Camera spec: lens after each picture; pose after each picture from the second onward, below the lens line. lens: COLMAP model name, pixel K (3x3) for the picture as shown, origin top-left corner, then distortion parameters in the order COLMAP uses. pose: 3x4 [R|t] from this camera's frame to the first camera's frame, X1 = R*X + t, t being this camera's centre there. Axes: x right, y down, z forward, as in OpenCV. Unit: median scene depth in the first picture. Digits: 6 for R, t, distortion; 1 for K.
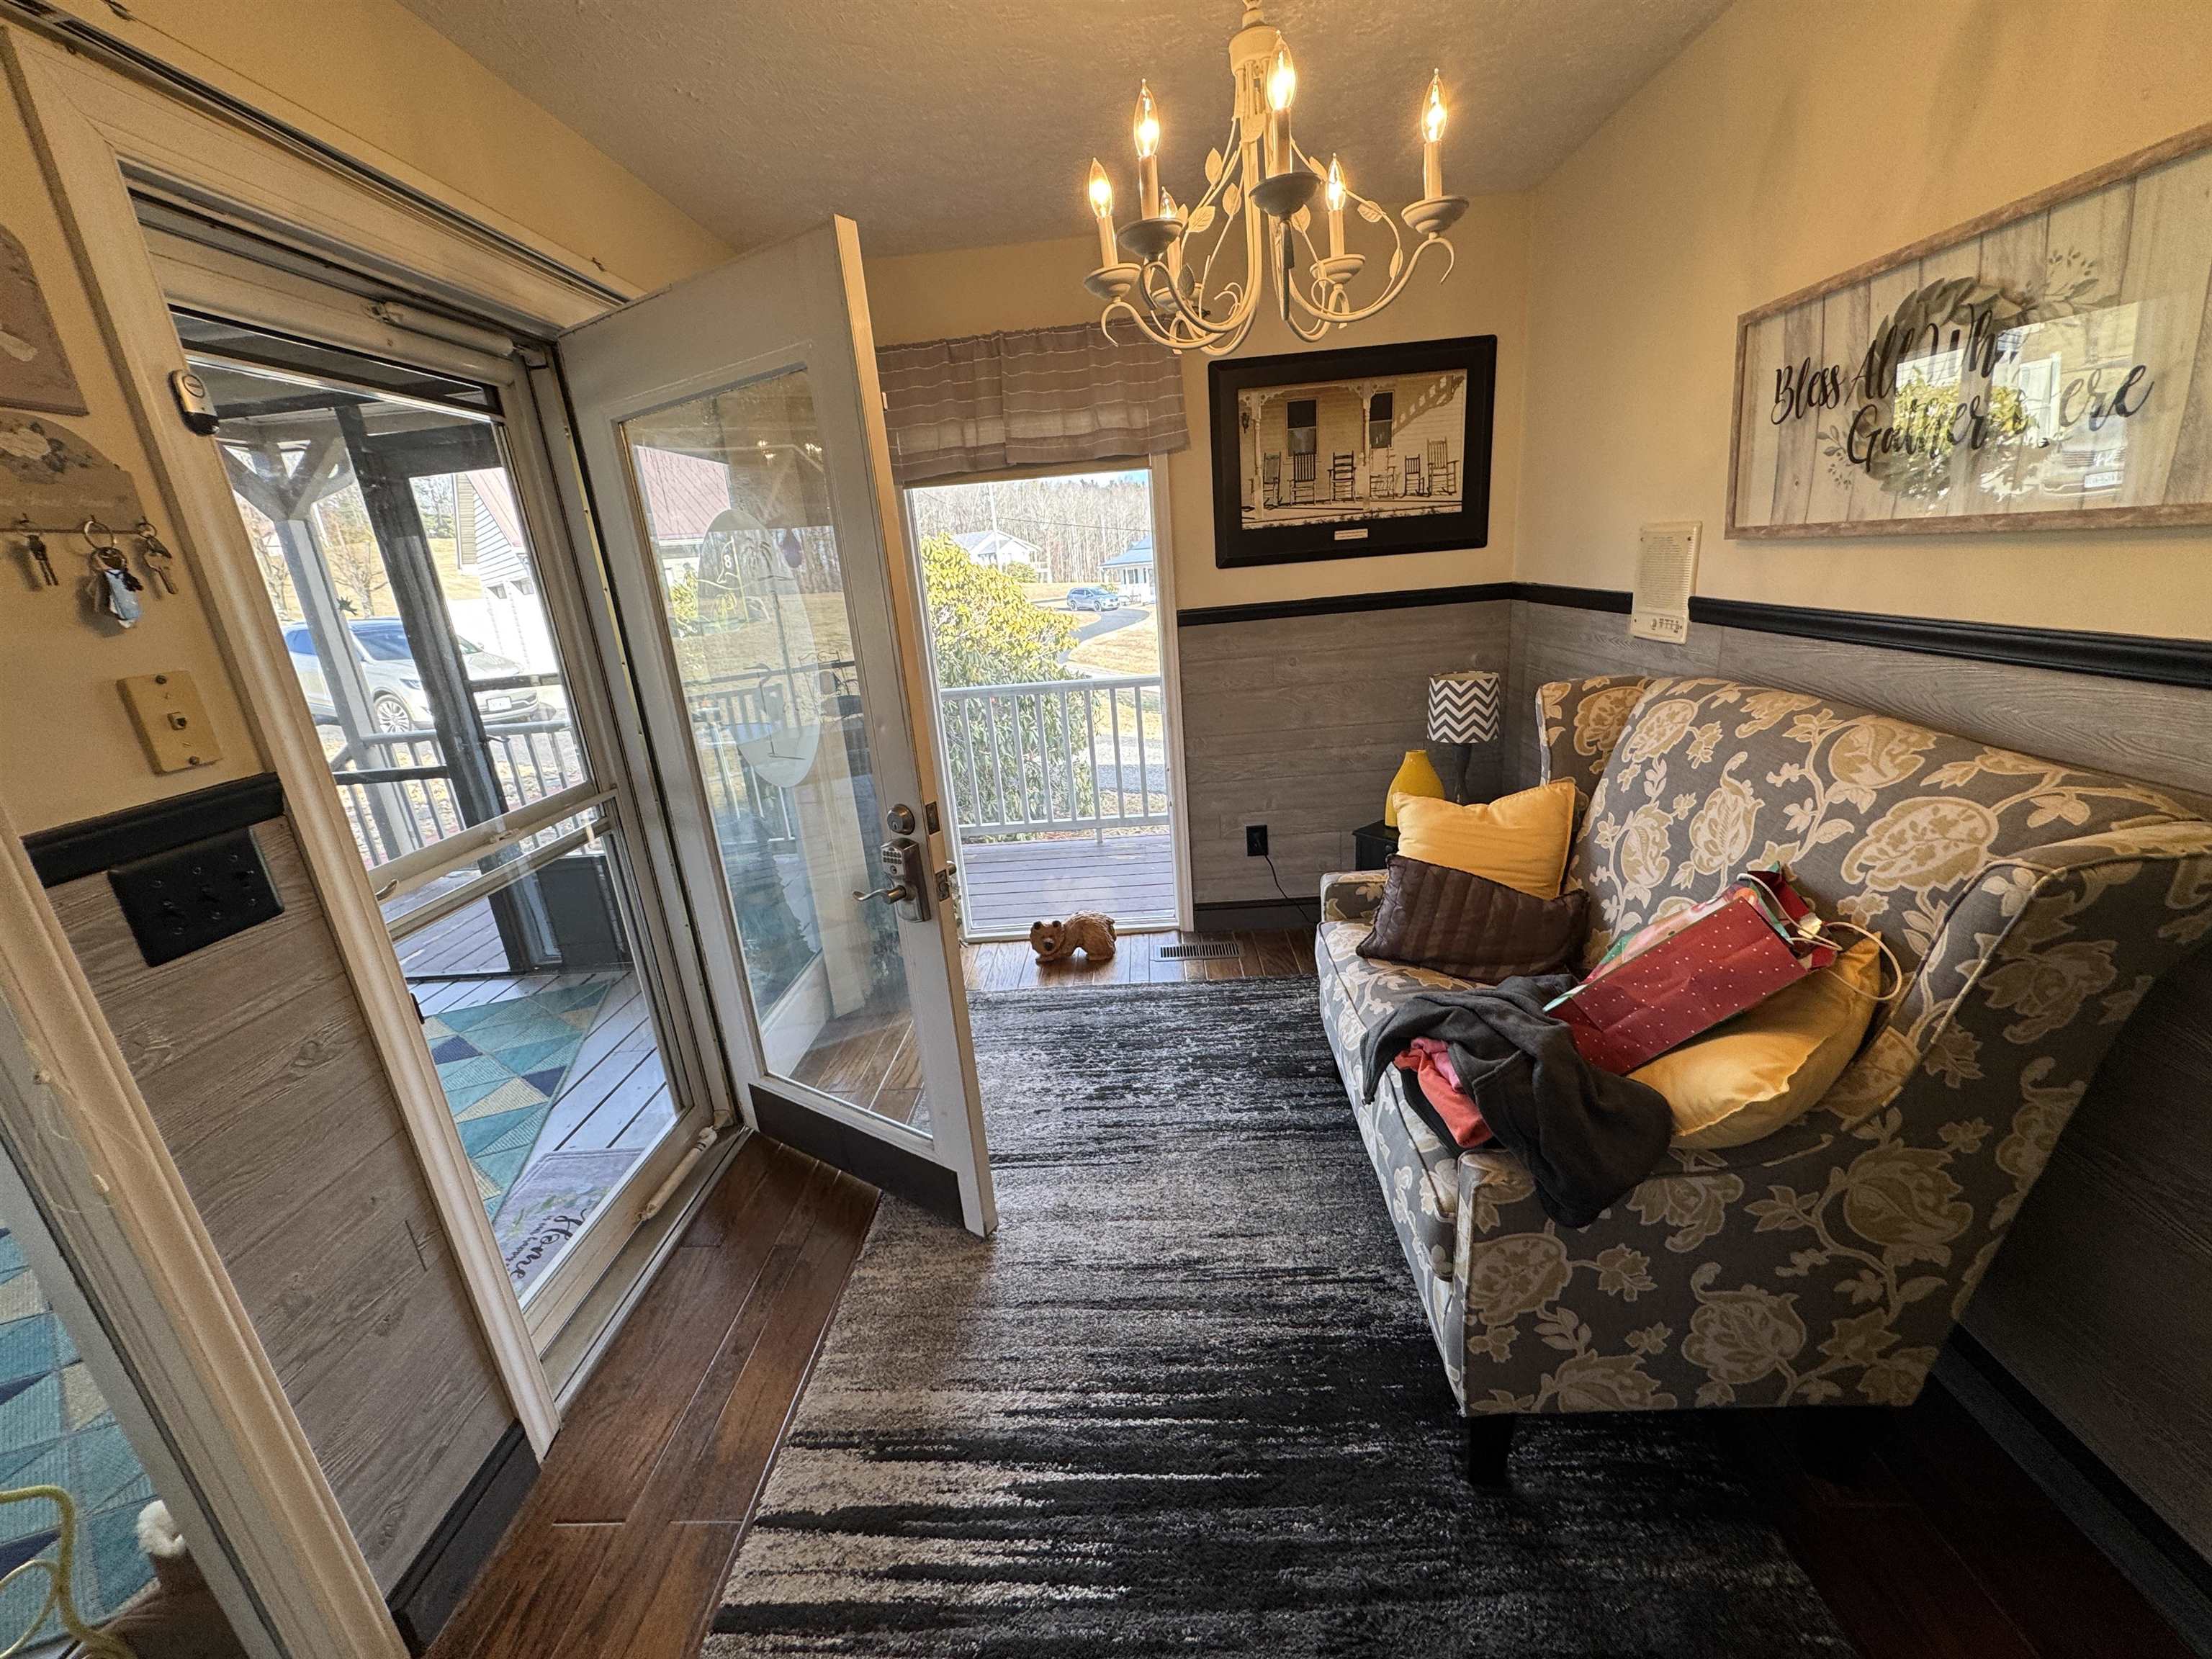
lens RADIAL K [[876.6, 0, 1102.8], [0, 876.6, 826.9], [0, 0, 1]] dist [-0.001665, 0.000206]
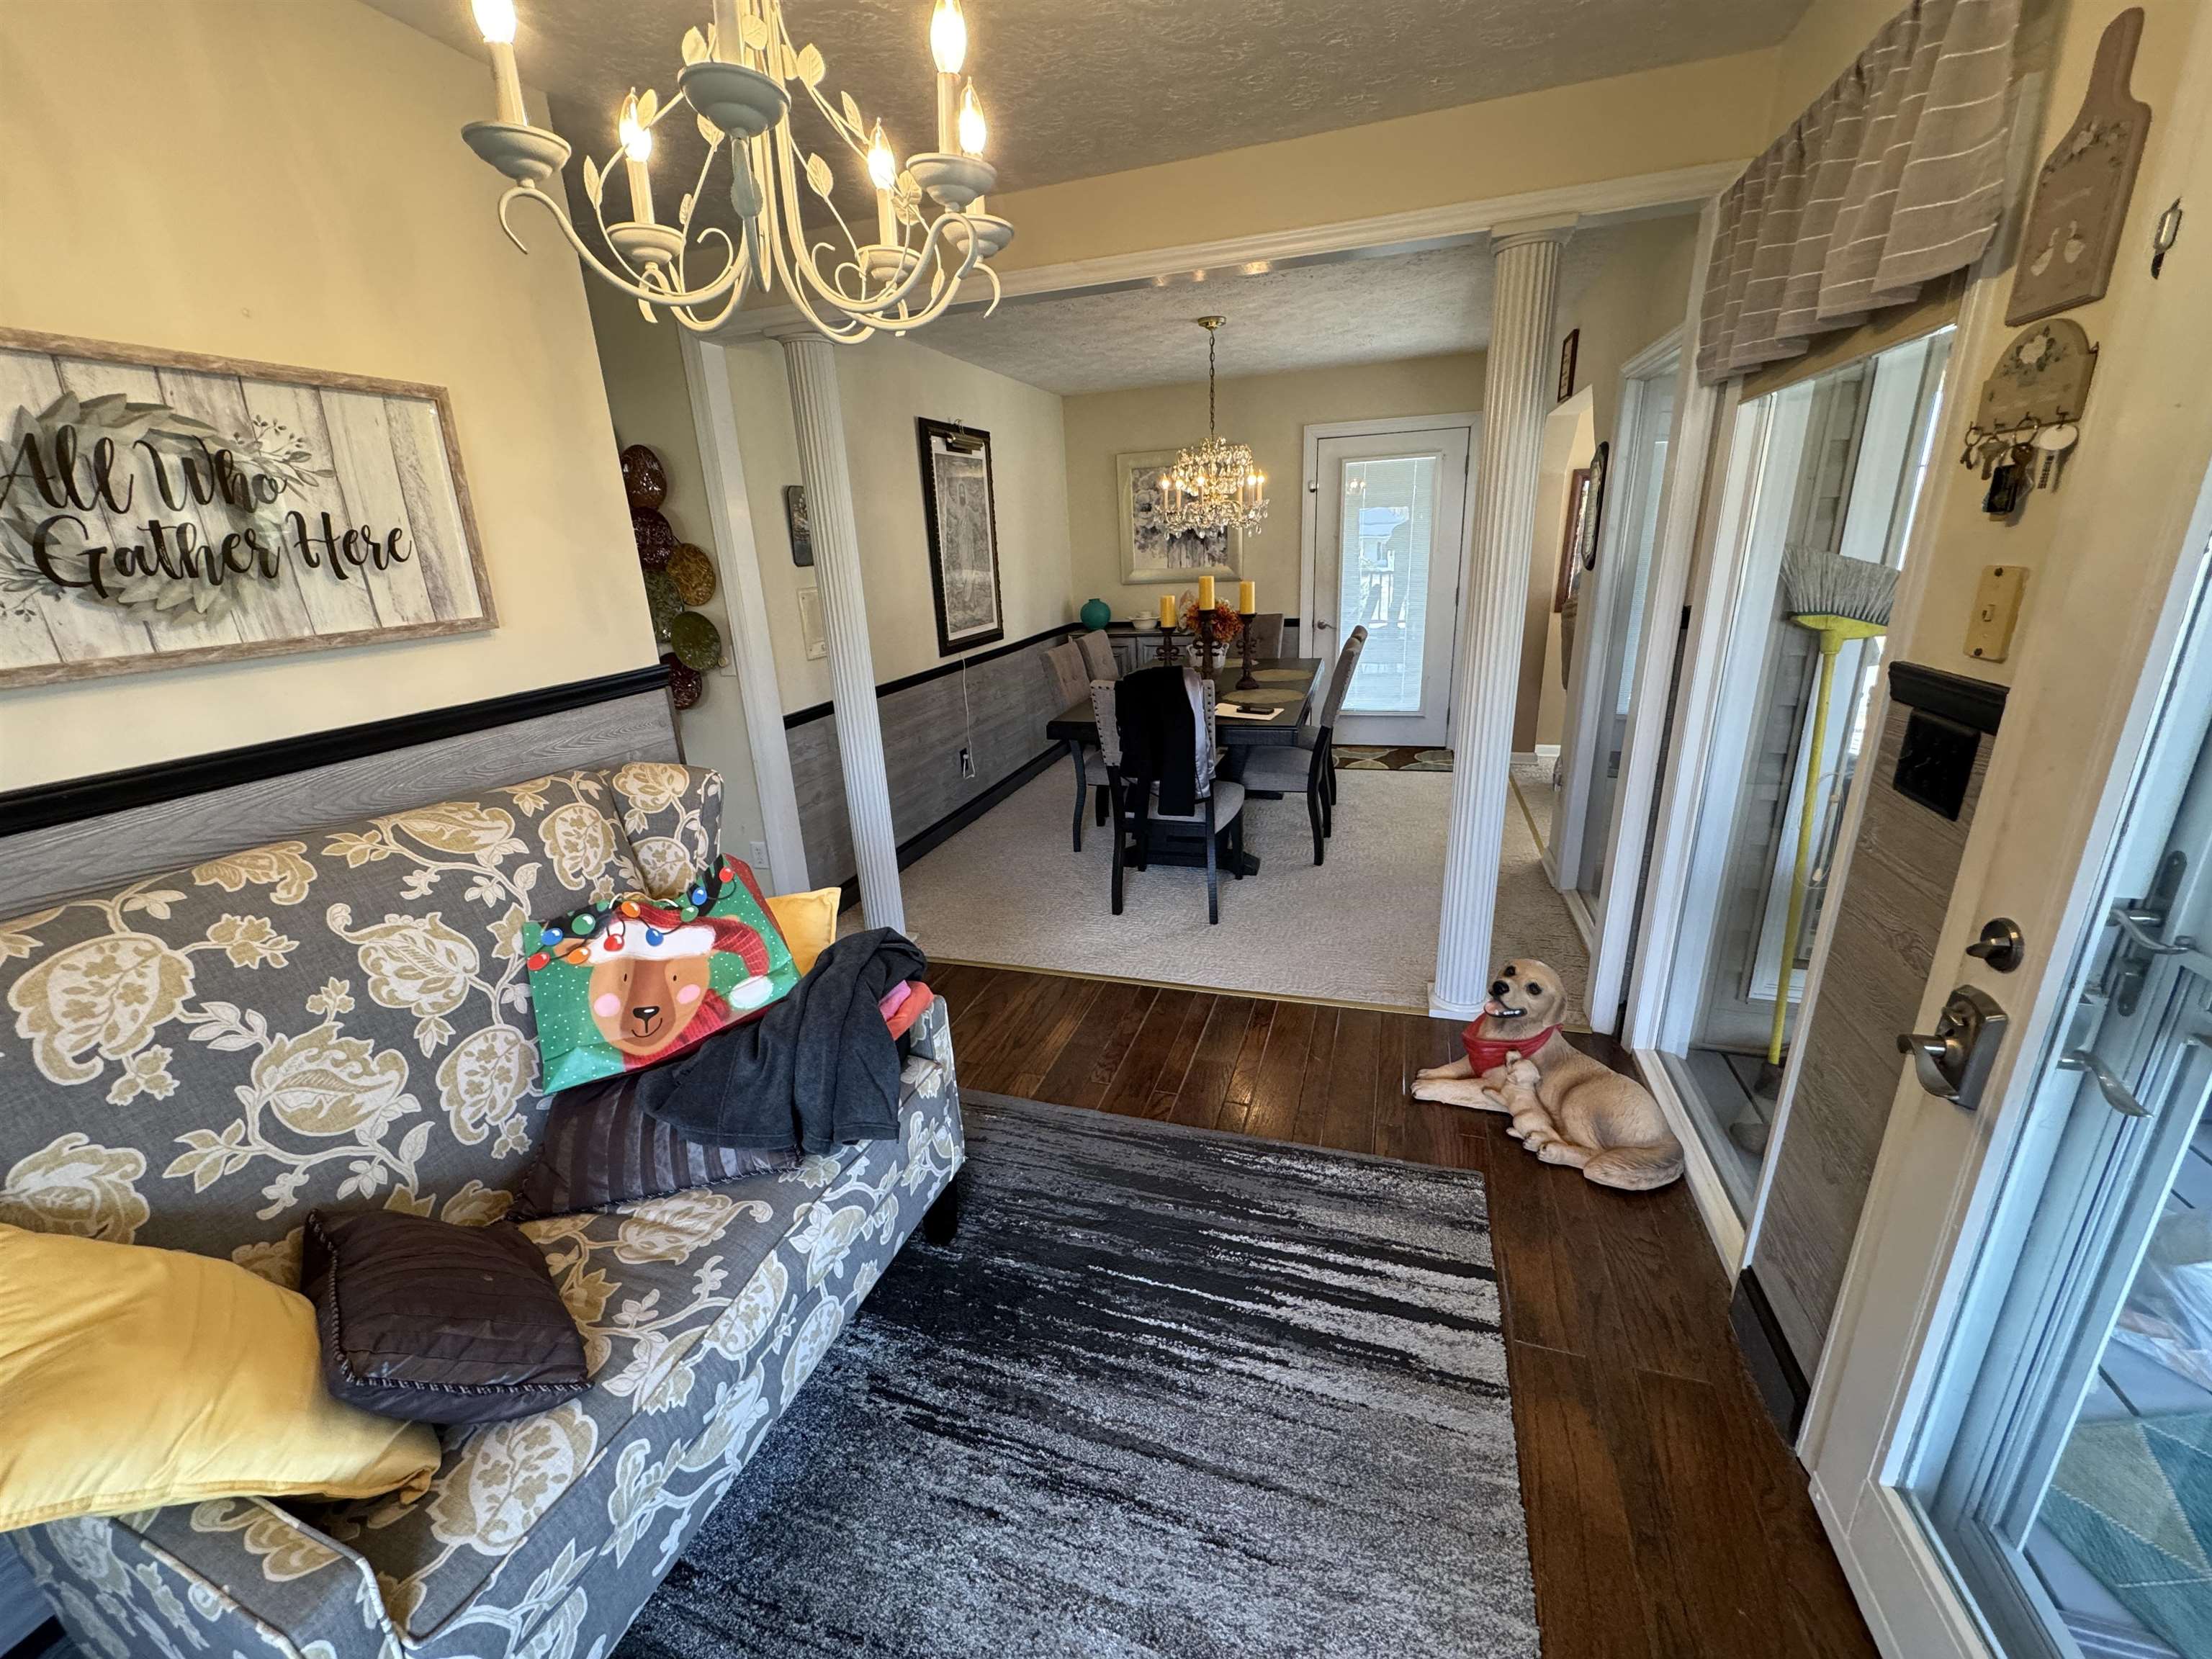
lens RADIAL K [[876.6, 0, 1102.8], [0, 876.6, 826.9], [0, 0, 1]] dist [-0.001665, 0.000206]
pose [[-0.955139, 0.037680, 0.293751, -0.235757], [0.199786, 0.814170, 0.545173, -0.478983], [-0.218621, 0.579403, -0.785173, 1.520704]]
